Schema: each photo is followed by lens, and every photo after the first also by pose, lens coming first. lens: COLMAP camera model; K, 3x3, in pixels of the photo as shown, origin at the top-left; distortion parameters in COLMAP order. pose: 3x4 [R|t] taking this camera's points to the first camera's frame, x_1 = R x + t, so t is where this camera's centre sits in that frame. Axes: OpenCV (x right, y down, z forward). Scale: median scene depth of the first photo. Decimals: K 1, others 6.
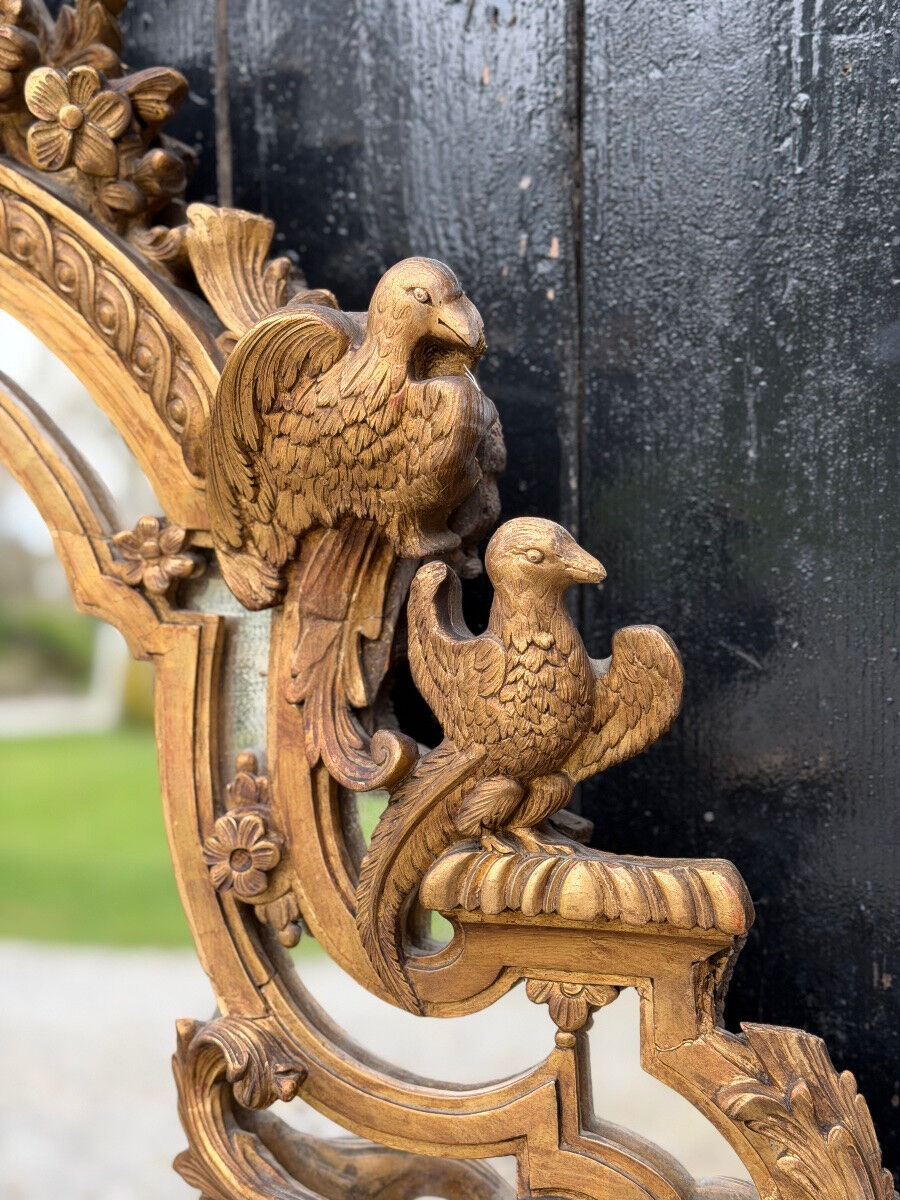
lens RADIAL K [[1675.7, 0, 475.1], [0, 1675.7, 595.4], [0, 0, 1]] dist [0.127132, 0.000000]
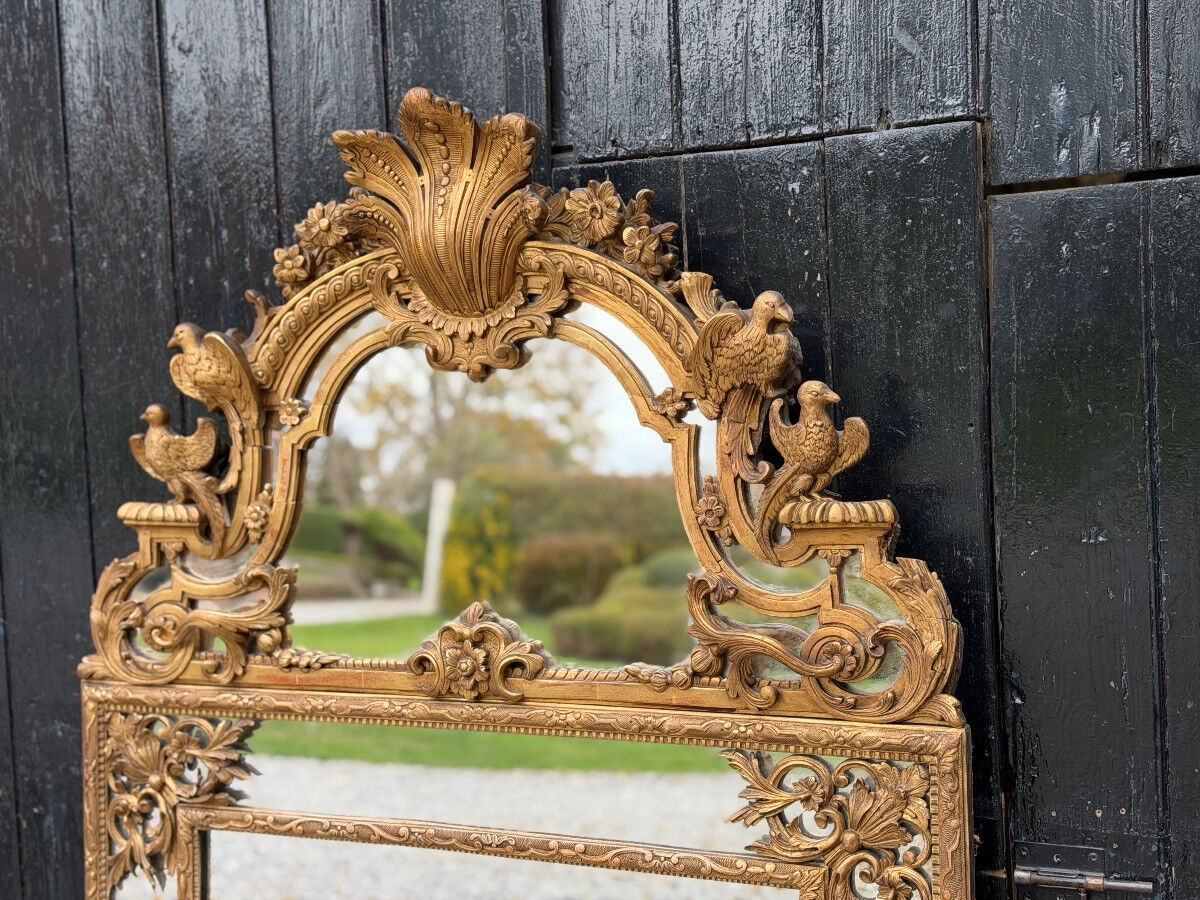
lens RADIAL K [[1675.7, 0, 595.0], [0, 1675.7, 451.9], [0, 0, 1]] dist [0.127132, 0.000000]
pose [[0.993713, -0.039452, -0.104778, -0.037041], [0.037416, 0.999072, -0.021330, 0.111443], [0.105523, 0.017276, 0.994267, -1.722495]]
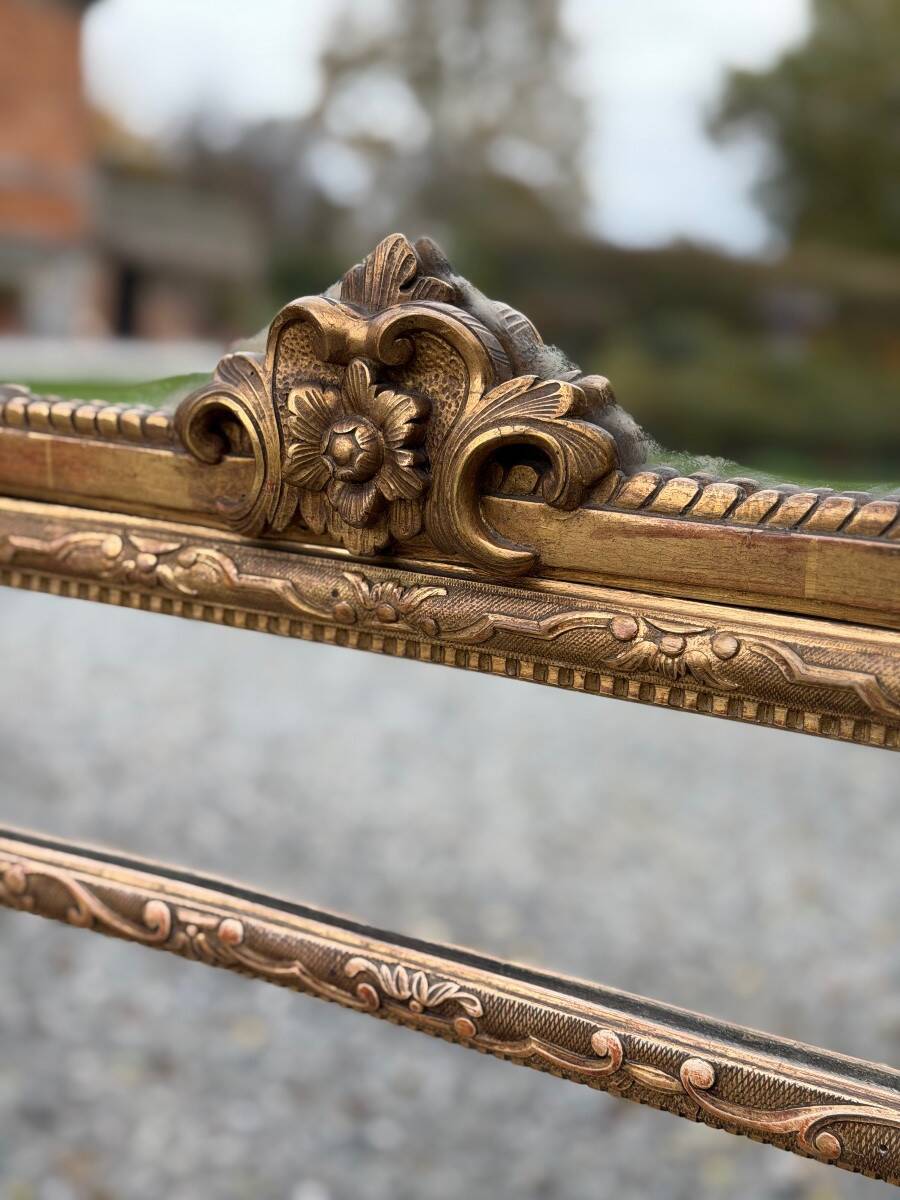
lens RADIAL K [[1675.7, 0, 449.4], [0, 1675.7, 601.8], [0, 0, 1]] dist [0.127132, 0.000000]
pose [[0.983048, 0.054558, -0.175044, -0.372352], [-0.018465, 0.979307, 0.201538, 0.314158], [0.182417, -0.194889, 0.963713, 0.309356]]
